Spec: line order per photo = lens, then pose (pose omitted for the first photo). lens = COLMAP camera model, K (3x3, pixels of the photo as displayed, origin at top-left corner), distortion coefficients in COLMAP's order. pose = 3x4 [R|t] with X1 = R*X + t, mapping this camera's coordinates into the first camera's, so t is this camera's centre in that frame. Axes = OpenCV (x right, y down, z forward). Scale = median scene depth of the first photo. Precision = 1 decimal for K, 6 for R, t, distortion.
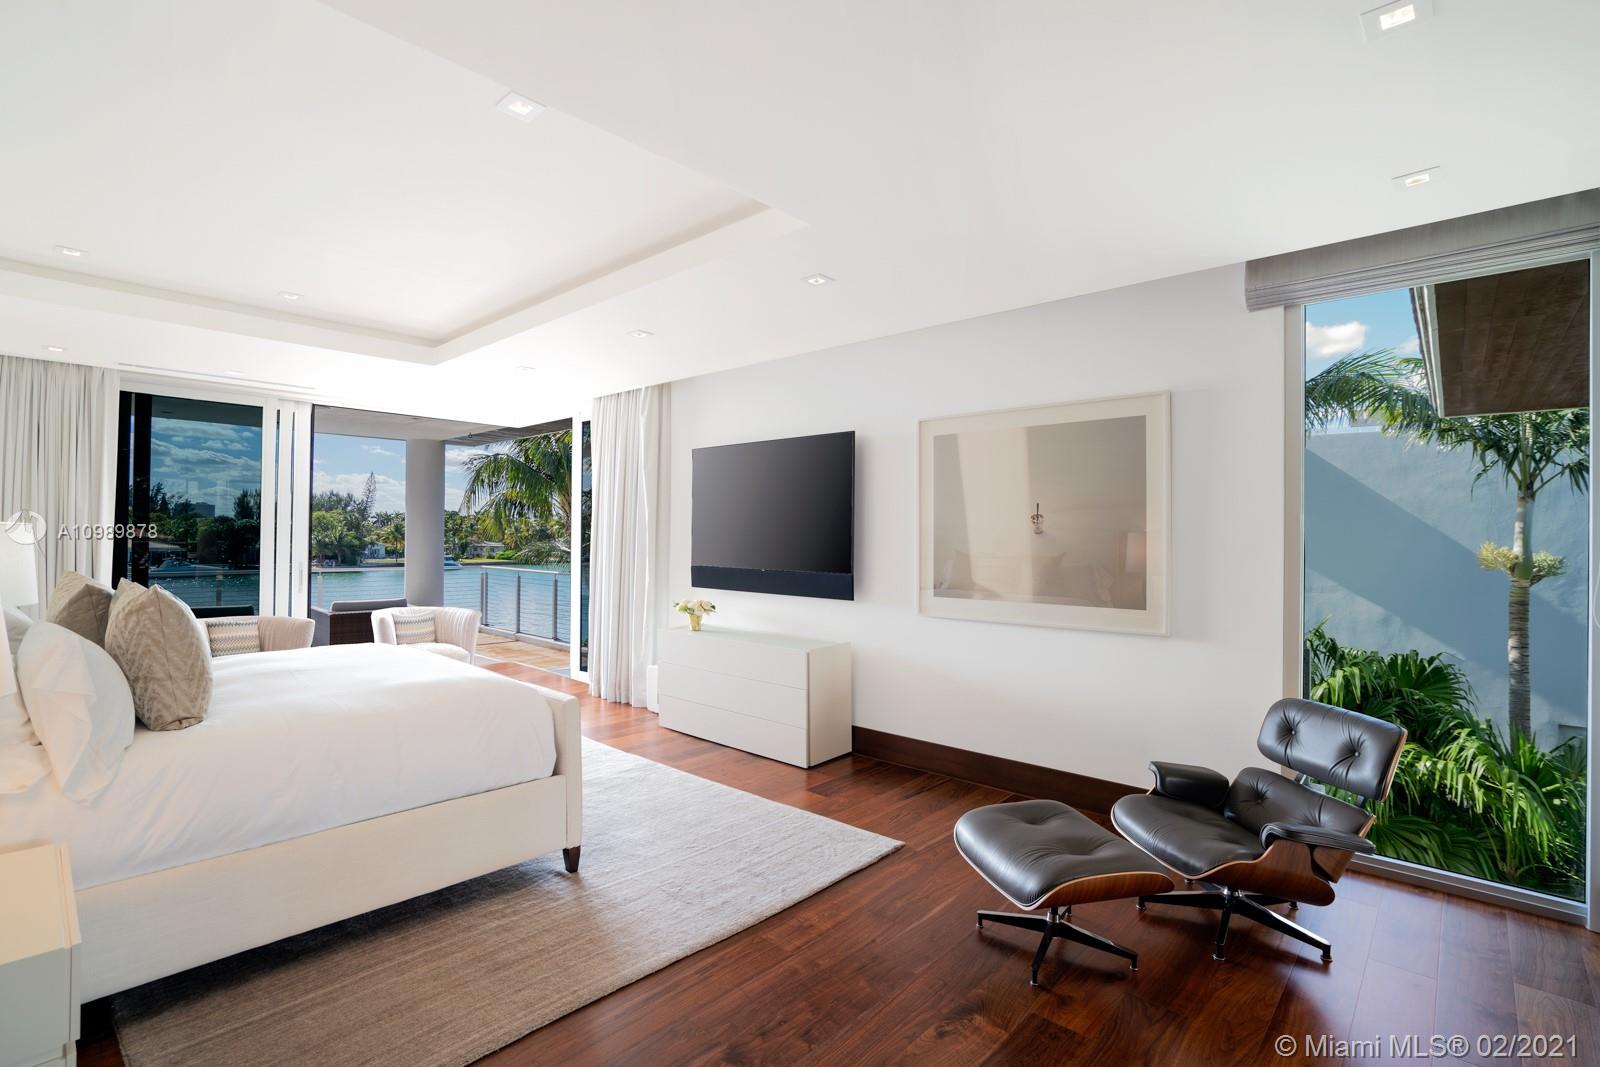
lens RADIAL K [[736.2, 0, 787.9], [0, 736.2, 529.7], [0, 0, 1]] dist [-0.085778, 0.042204]
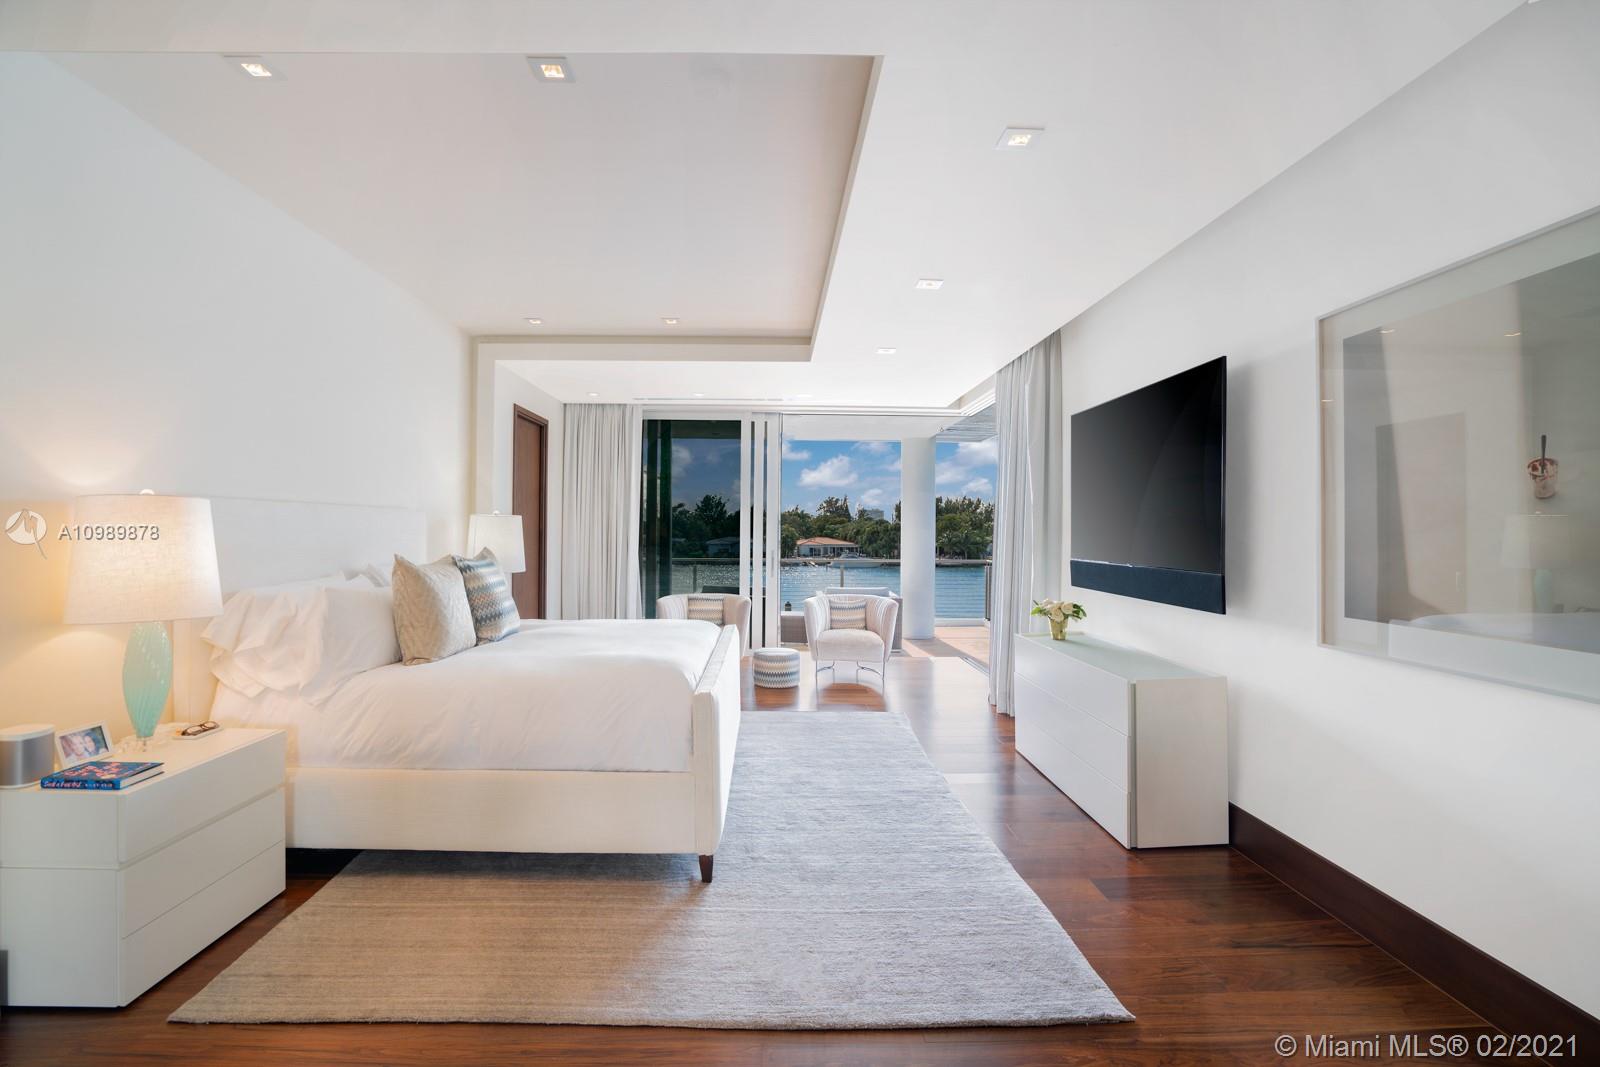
lens RADIAL K [[727.9, 0, 800.0], [0, 727.9, 533.5], [0, 0, 1]] dist [-0.068203, 0.030700]
pose [[0.701156, -0.002598, -0.713003, 0.290945], [0.006965, 0.999971, 0.003206, 0.020159], [0.712974, -0.007214, 0.701154, 0.298347]]
